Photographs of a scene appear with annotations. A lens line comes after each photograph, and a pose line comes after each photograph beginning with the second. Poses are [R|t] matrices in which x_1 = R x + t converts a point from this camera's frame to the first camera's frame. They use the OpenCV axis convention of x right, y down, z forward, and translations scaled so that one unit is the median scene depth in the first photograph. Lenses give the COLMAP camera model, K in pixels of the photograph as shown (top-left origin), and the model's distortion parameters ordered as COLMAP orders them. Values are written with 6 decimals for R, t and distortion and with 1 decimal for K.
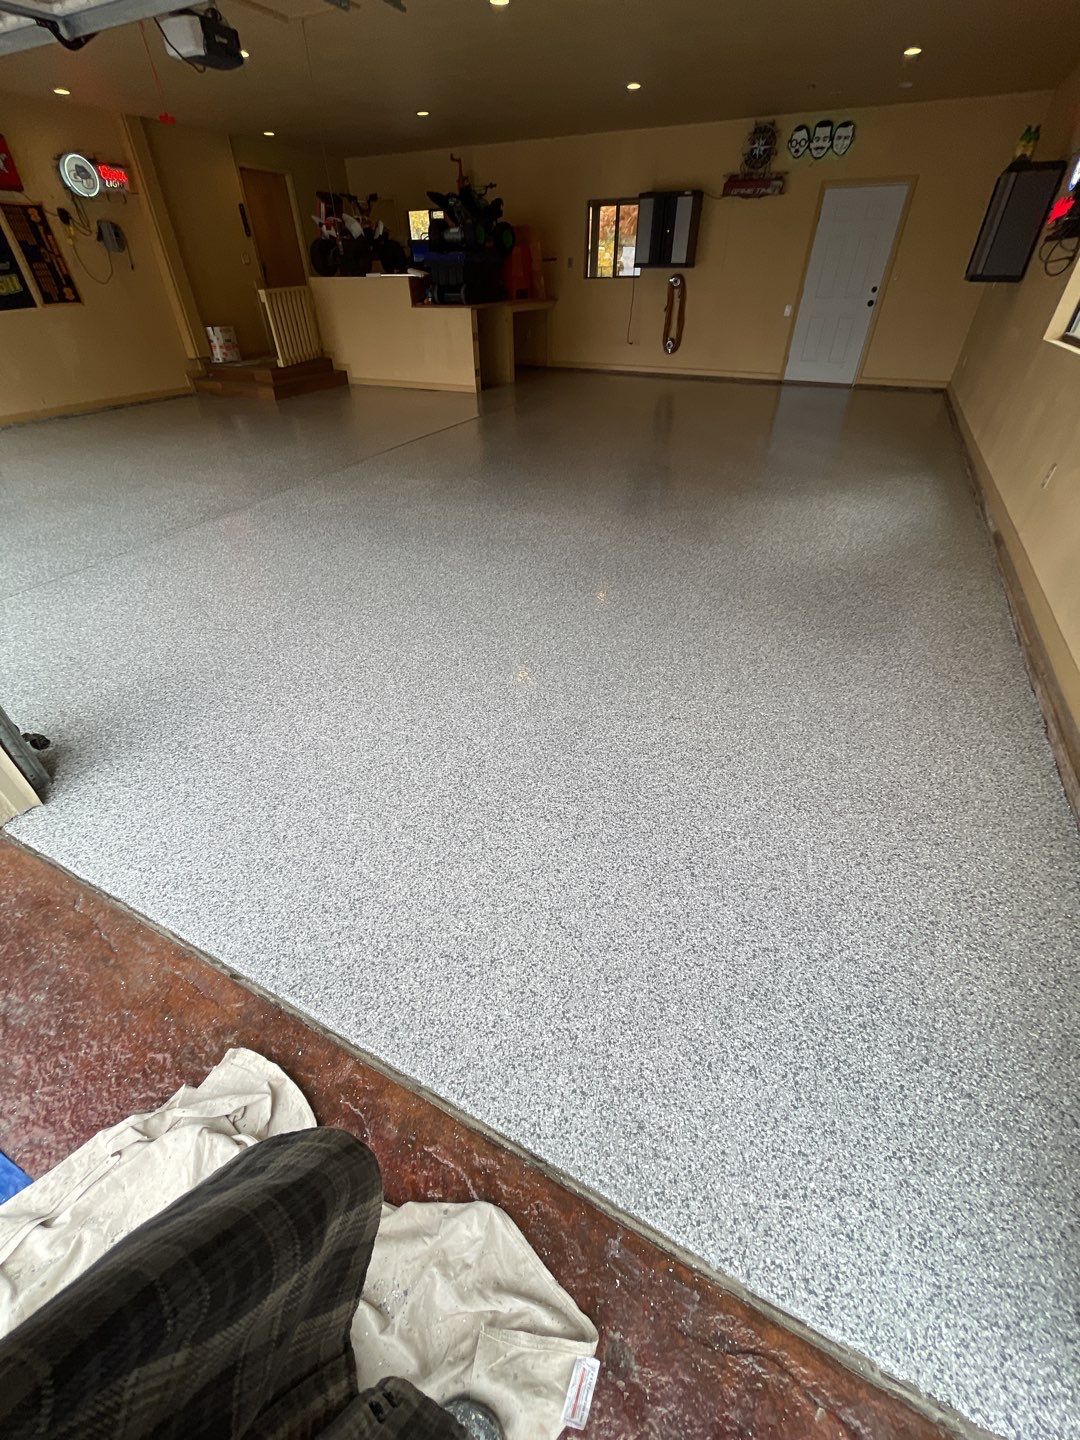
lens RADIAL K [[572.2, 0, 533.5], [0, 572.2, 713.7], [0, 0, 1]] dist [0.005314, -0.000608]
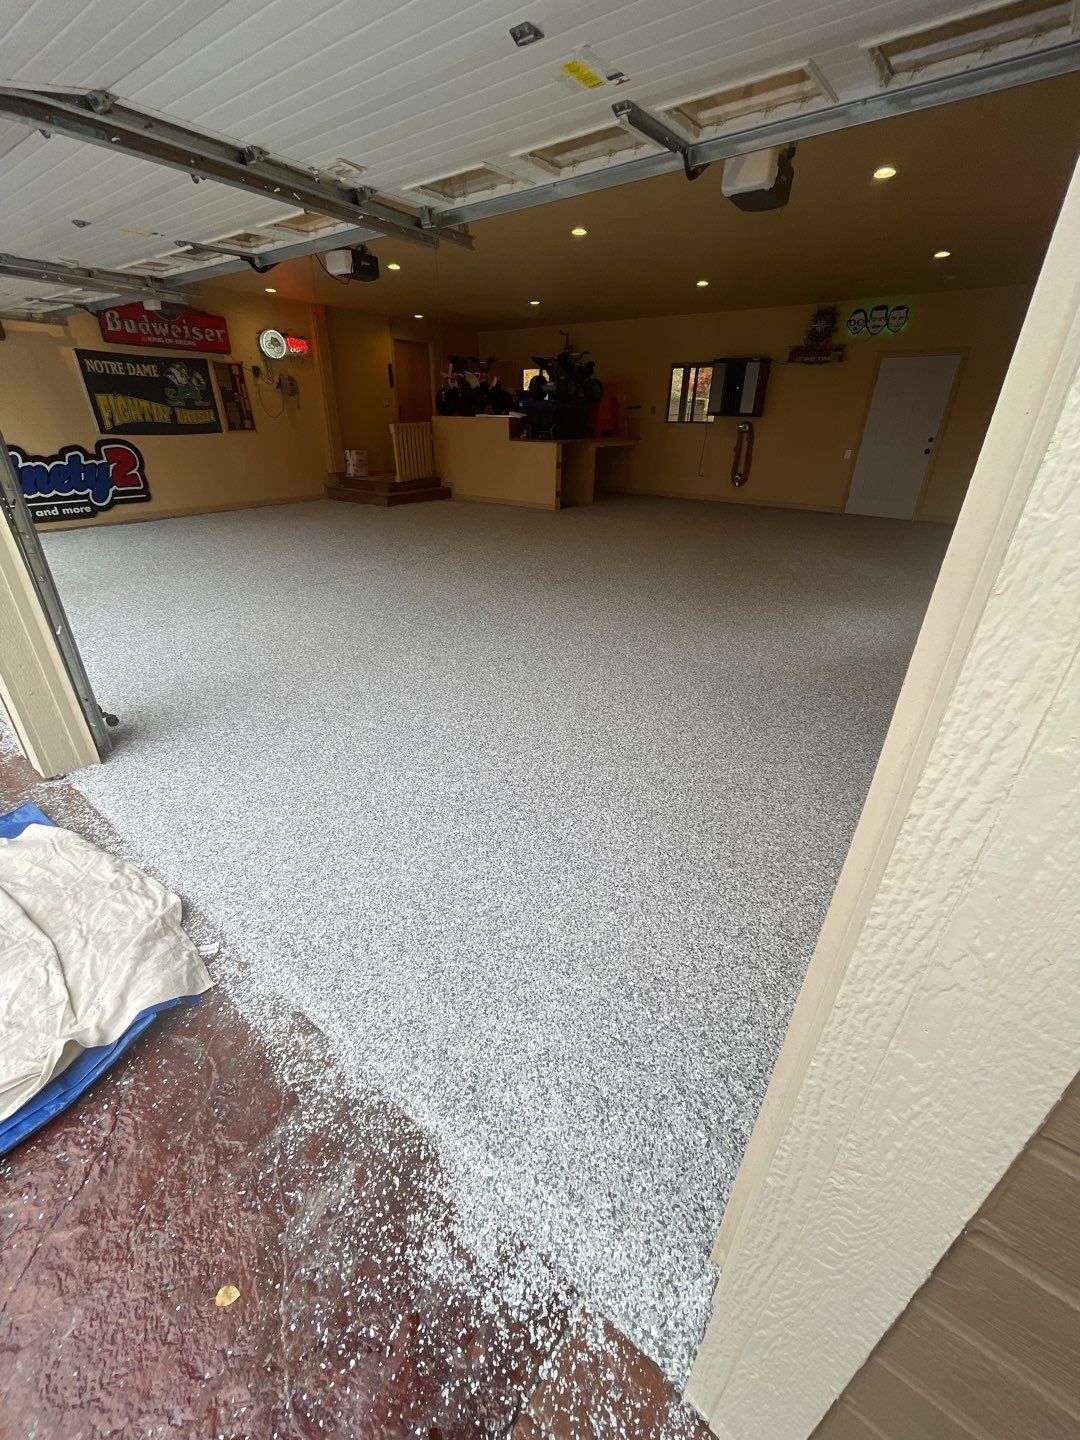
lens RADIAL K [[567.8, 0, 542.2], [0, 567.8, 715.6], [0, 0, 1]] dist [-0.000283, 0.000451]
pose [[0.985261, 0.097920, -0.140259, 0.078890], [-0.120282, 0.979591, -0.161041, 0.032508], [0.121627, 0.175538, 0.976931, -0.043534]]
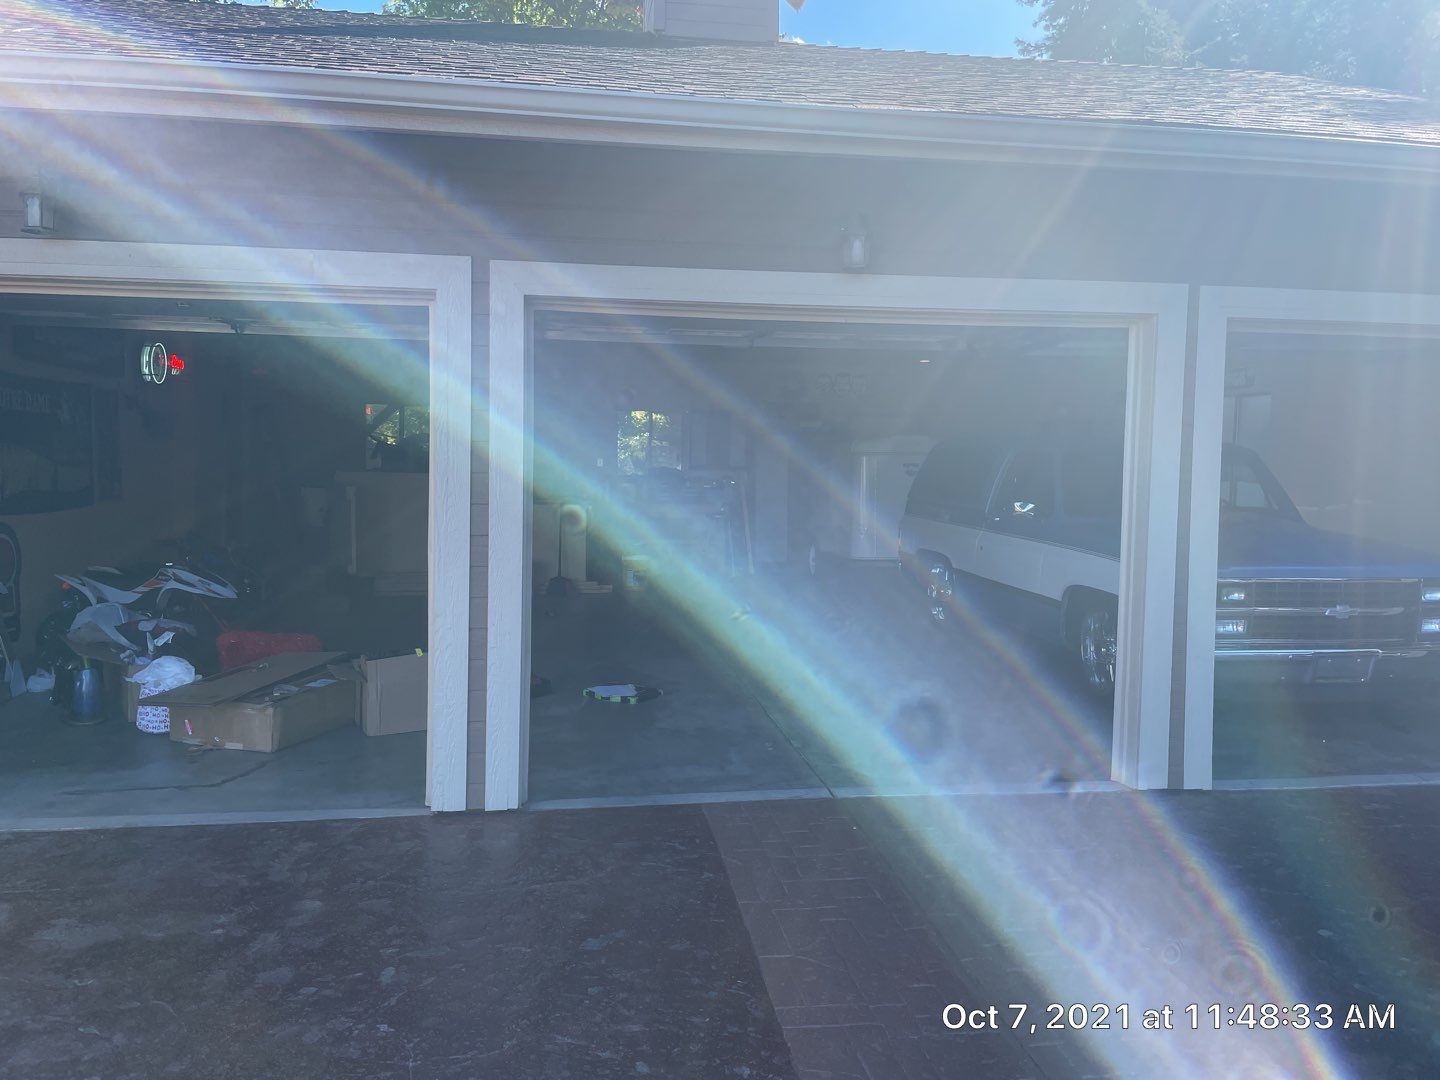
lens RADIAL K [[1084.0, 0, 721.6], [0, 1084.0, 537.8], [0, 0, 1]] dist [0.089075, -0.121547]
pose [[0.818396, -0.017956, 0.574373, -0.924236], [0.332454, 0.830057, -0.447749, 0.132918], [-0.468723, 0.557389, 0.685285, -0.186960]]
